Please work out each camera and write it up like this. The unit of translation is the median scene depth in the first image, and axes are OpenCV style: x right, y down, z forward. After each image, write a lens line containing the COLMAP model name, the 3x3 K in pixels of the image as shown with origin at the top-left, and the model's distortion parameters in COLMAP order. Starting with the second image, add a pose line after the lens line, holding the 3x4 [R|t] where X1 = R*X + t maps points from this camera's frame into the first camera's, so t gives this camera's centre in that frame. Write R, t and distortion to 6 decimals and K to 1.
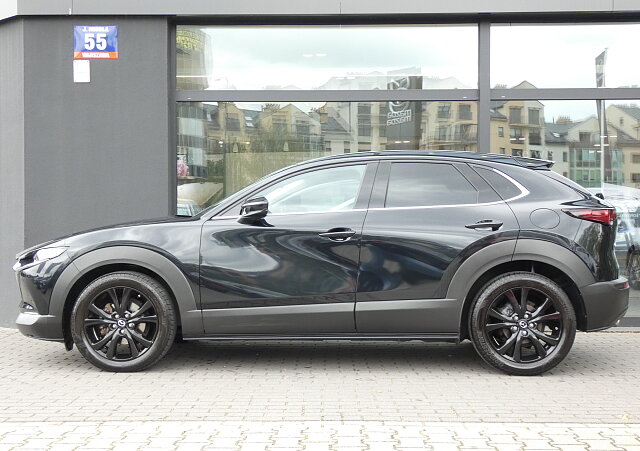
lens RADIAL K [[946.5, 0, 320.0], [0, 946.5, 225.5], [0, 0, 1]] dist [0.083721, -0.085619]
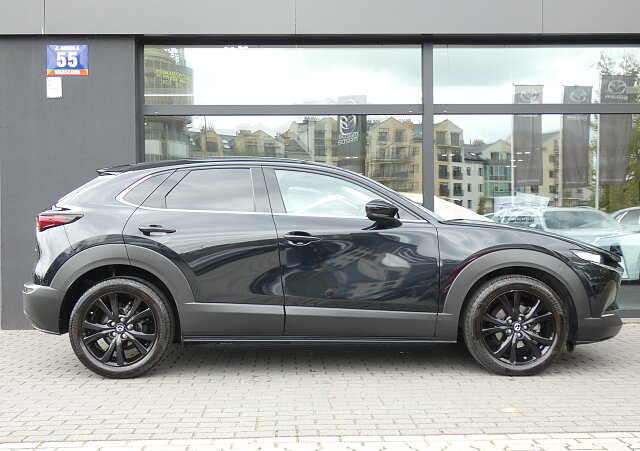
lens RADIAL K [[646.0, 0, 320.0], [0, 646.0, 225.5], [0, 0, 1]] dist [-0.027617, -0.012946]
pose [[0.998950, -0.008006, 0.045111, 0.014053], [0.008084, 0.999966, -0.001550, -0.003198], [-0.045097, 0.001913, 0.998981, 0.265907]]
